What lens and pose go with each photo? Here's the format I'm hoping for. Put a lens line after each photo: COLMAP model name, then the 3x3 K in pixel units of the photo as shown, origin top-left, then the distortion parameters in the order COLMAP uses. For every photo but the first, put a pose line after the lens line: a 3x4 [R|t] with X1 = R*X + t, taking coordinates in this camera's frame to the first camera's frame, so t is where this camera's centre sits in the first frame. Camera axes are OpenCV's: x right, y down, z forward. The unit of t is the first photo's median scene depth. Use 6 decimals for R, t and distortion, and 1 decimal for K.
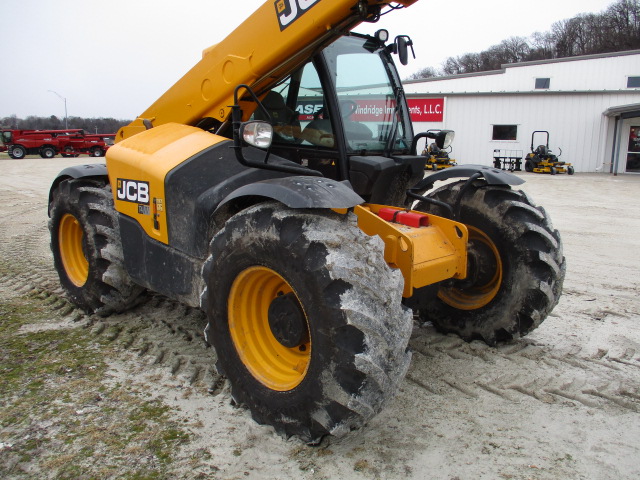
lens RADIAL K [[538.1, 0, 309.6], [0, 538.1, 241.0], [0, 0, 1]] dist [-0.033763, -0.004192]
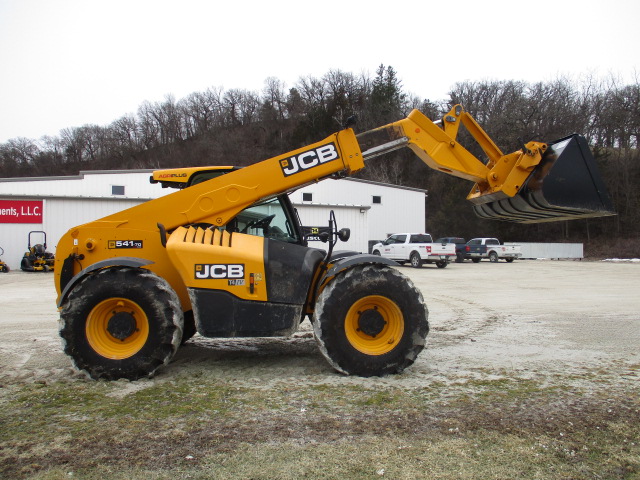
lens RADIAL K [[552.8, 0, 311.6], [0, 552.8, 239.2], [0, 0, 1]] dist [-0.044723, 0.008050]
pose [[0.651833, -0.000919, 0.758362, -1.257817], [0.144218, 0.981901, -0.122770, 0.041909], [-0.744523, 0.189395, 0.640168, -0.177695]]
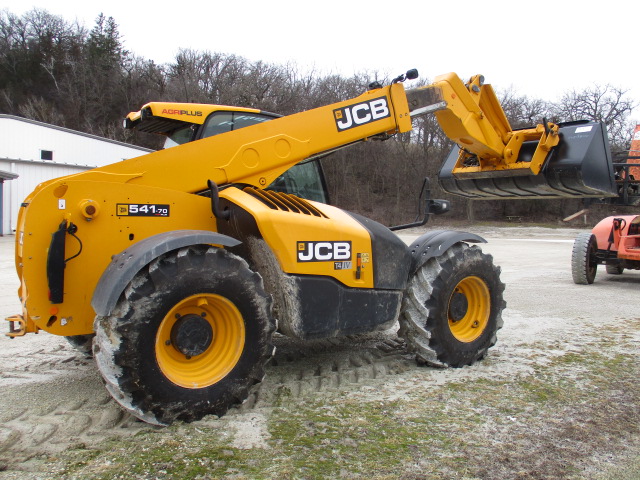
lens RADIAL K [[552.8, 0, 311.6], [0, 552.8, 239.2], [0, 0, 1]] dist [-0.044723, 0.008050]
pose [[0.164600, -0.043157, 0.985416, -1.384059], [0.155396, 0.987701, 0.017300, -0.134395], [-0.974043, 0.150282, 0.169282, 0.787703]]
